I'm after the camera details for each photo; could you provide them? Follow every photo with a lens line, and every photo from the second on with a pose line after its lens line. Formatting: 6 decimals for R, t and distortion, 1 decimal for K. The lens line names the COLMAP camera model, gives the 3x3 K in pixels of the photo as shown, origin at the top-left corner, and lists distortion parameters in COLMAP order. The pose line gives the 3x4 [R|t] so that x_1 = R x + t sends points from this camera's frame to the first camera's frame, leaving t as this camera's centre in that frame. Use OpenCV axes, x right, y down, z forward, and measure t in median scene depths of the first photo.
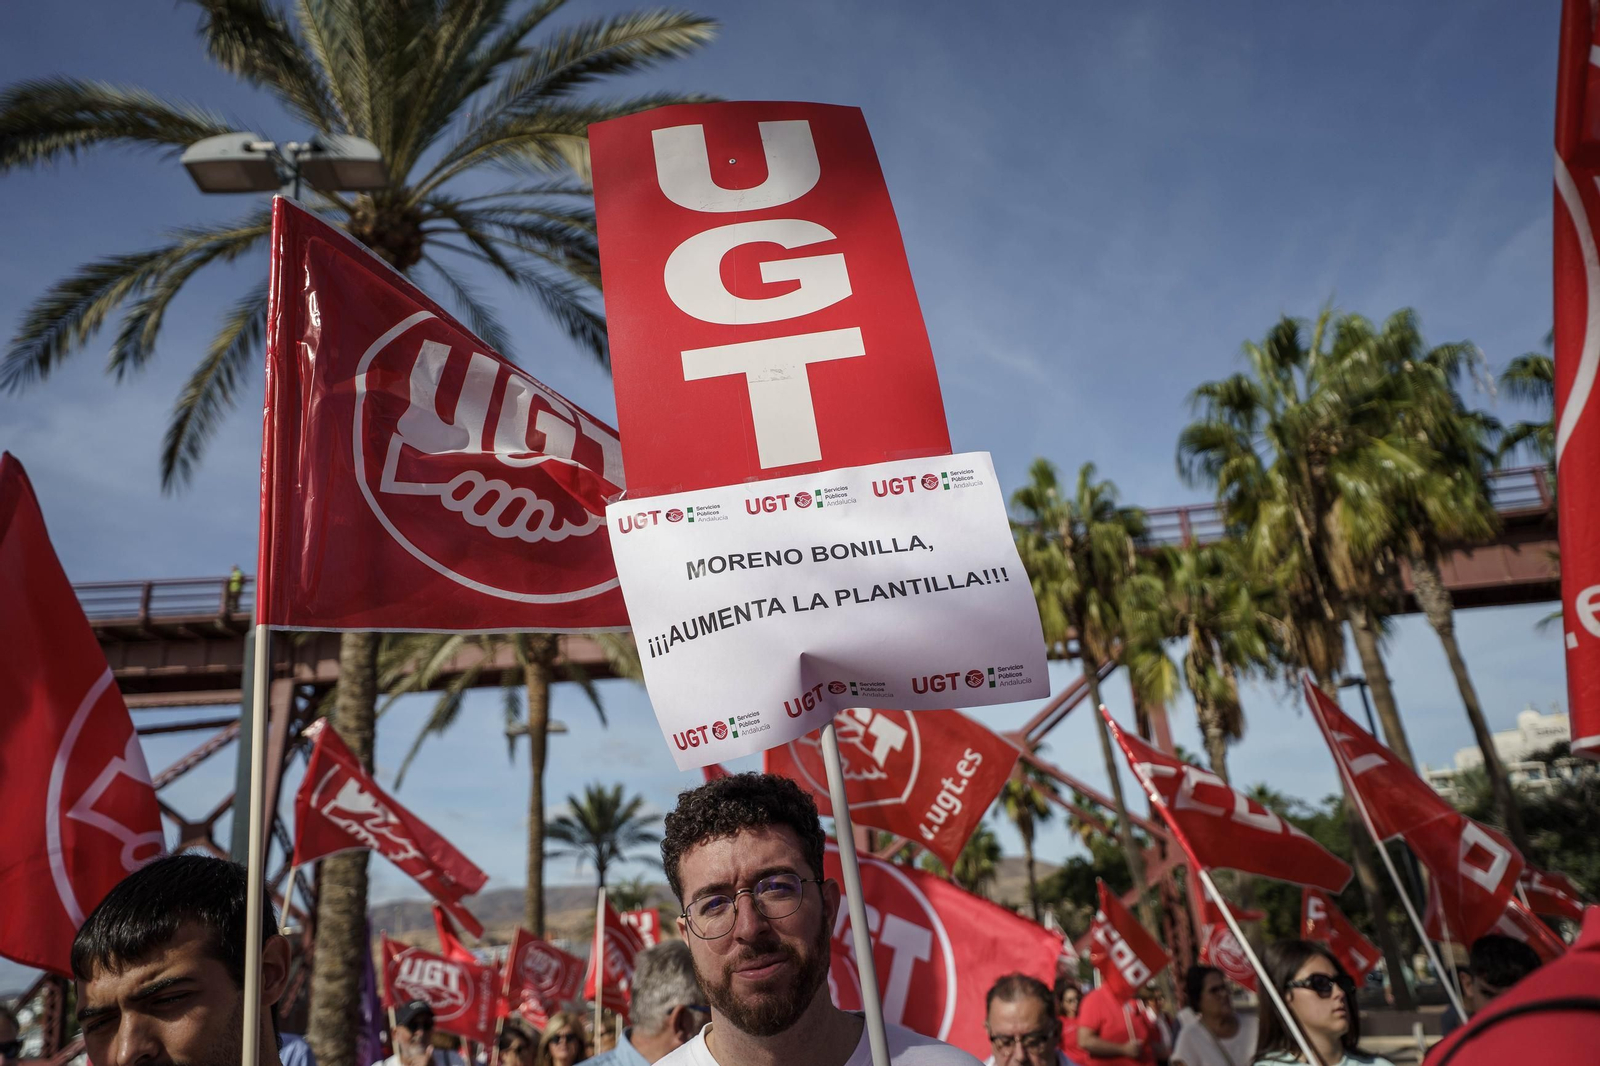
lens RADIAL K [[1273.8, 0, 800.0], [0, 1273.8, 533.0], [0, 0, 1]] dist [-0.000363, 0.151413]
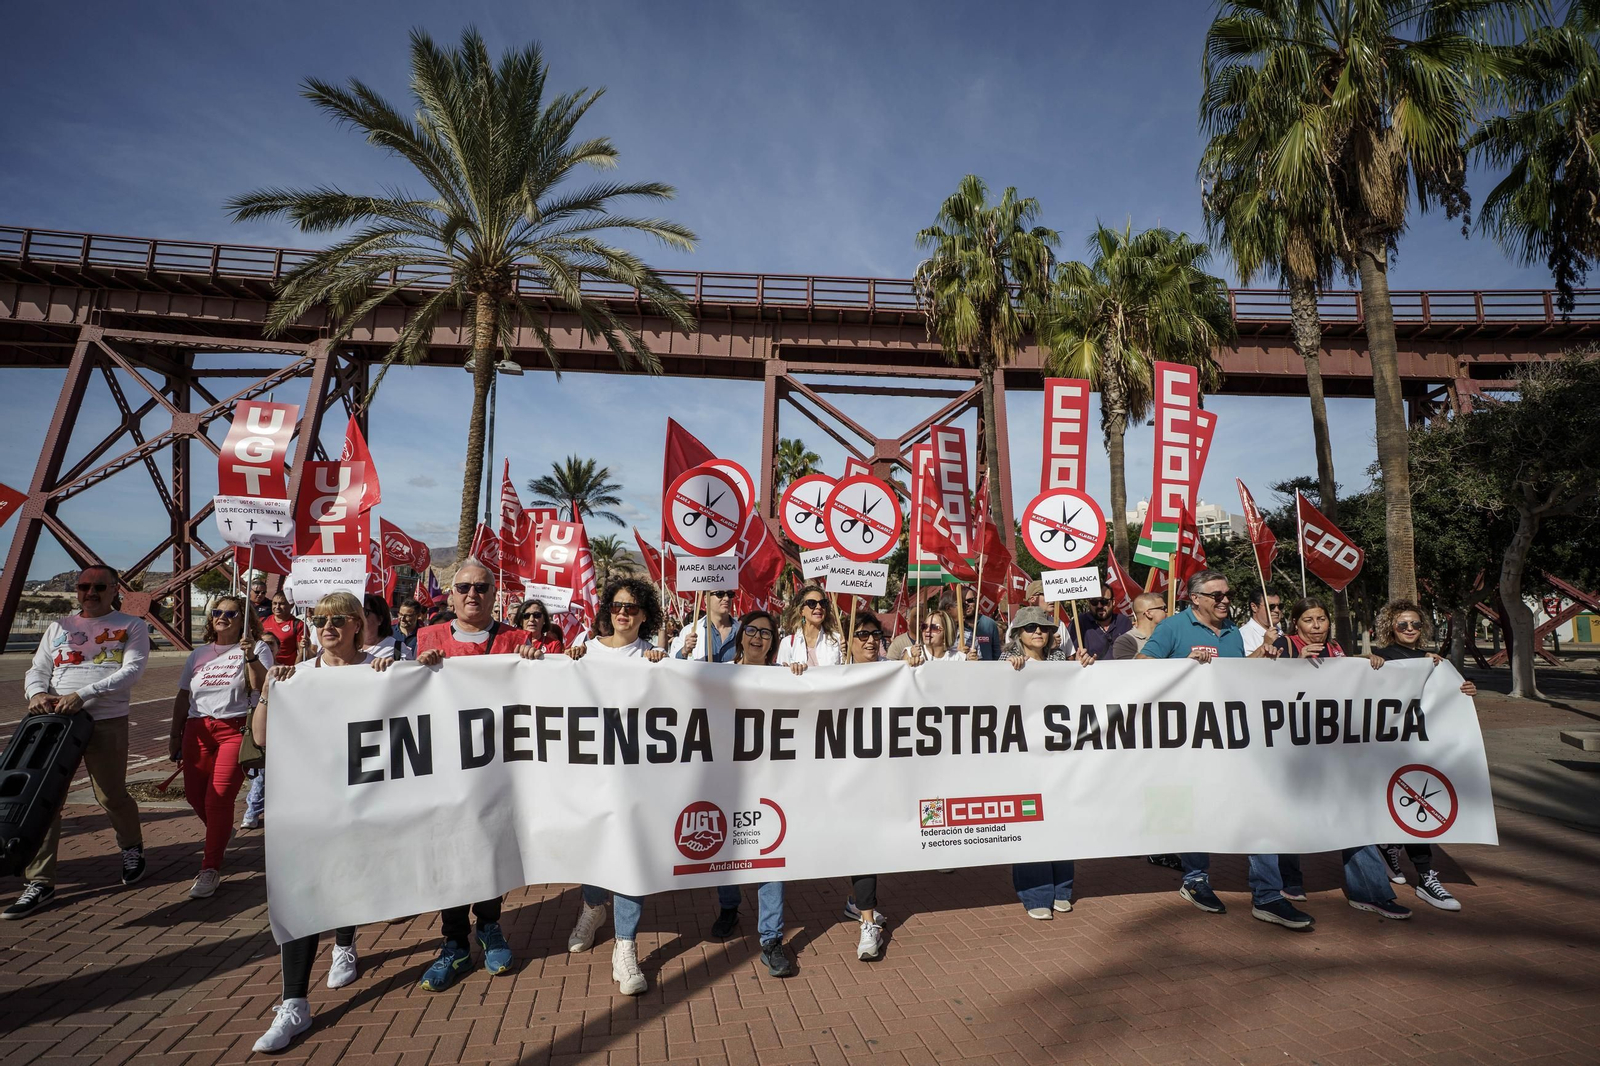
lens RADIAL K [[764.2, 0, 800.0], [0, 764.2, 533.0], [0, 0, 1]] dist [-0.080500, 0.026248]
pose [[0.989198, 0.104996, 0.102291, 0.006876], [-0.125398, 0.967507, 0.219556, 0.116713], [-0.075915, -0.230011, 0.970223, 0.305500]]
